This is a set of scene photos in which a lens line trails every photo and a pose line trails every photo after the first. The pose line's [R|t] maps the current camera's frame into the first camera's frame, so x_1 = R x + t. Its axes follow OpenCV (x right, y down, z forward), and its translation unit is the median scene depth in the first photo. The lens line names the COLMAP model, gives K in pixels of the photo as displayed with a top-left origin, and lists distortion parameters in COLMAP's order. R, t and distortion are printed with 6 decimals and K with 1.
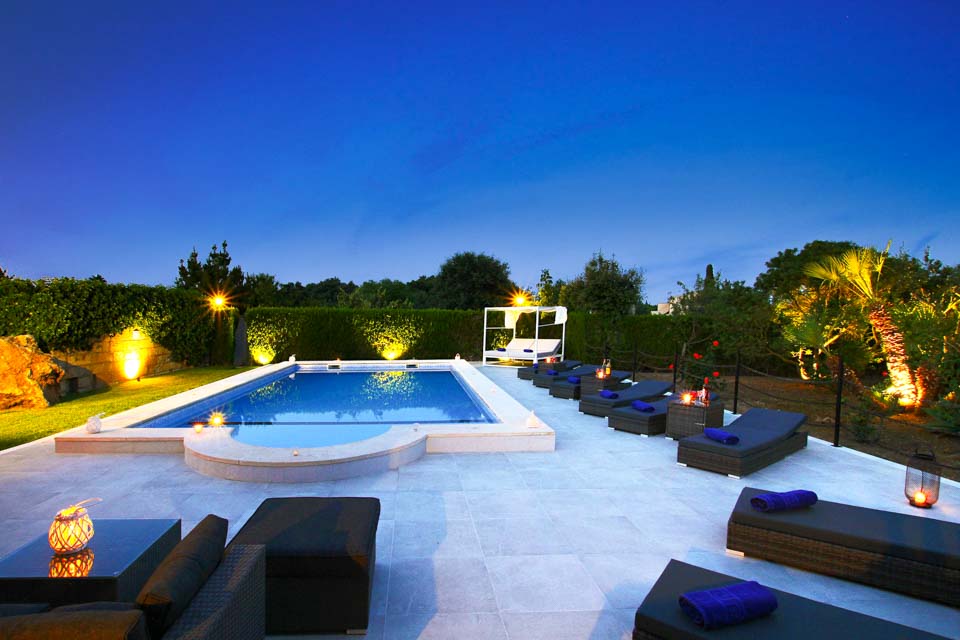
lens RADIAL K [[523.0, 0, 472.5], [0, 523.0, 318.1], [0, 0, 1]] dist [-0.004814, 0.000602]
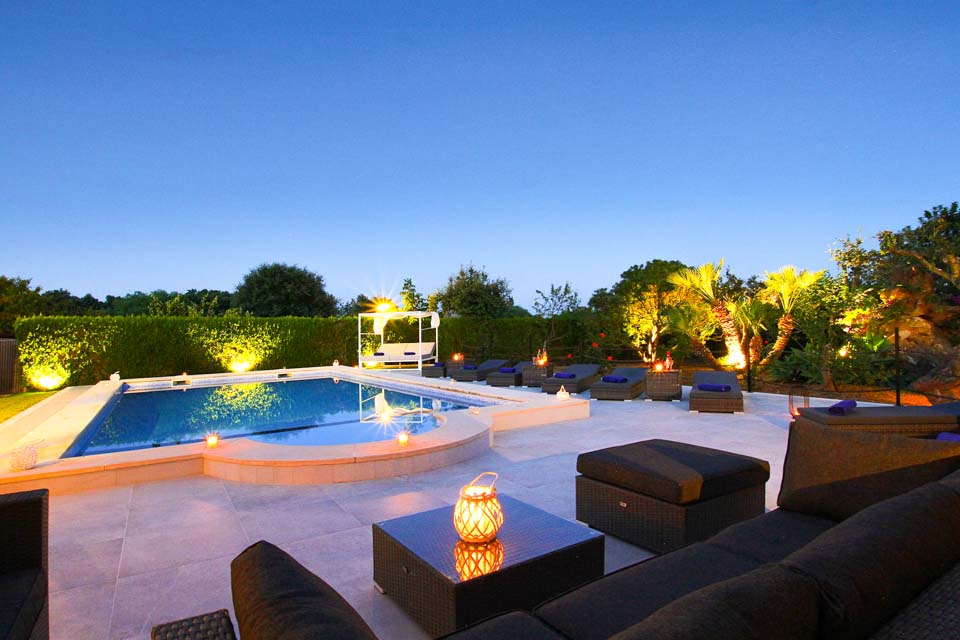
lens RADIAL K [[486.4, 0, 487.7], [0, 486.4, 319.7], [0, 0, 1]] dist [-0.011460, 0.000057]
pose [[0.876617, -0.005399, 0.481159, -0.209509], [0.020510, 0.999448, -0.026153, 0.021307], [-0.480752, 0.032795, 0.876243, 0.054931]]
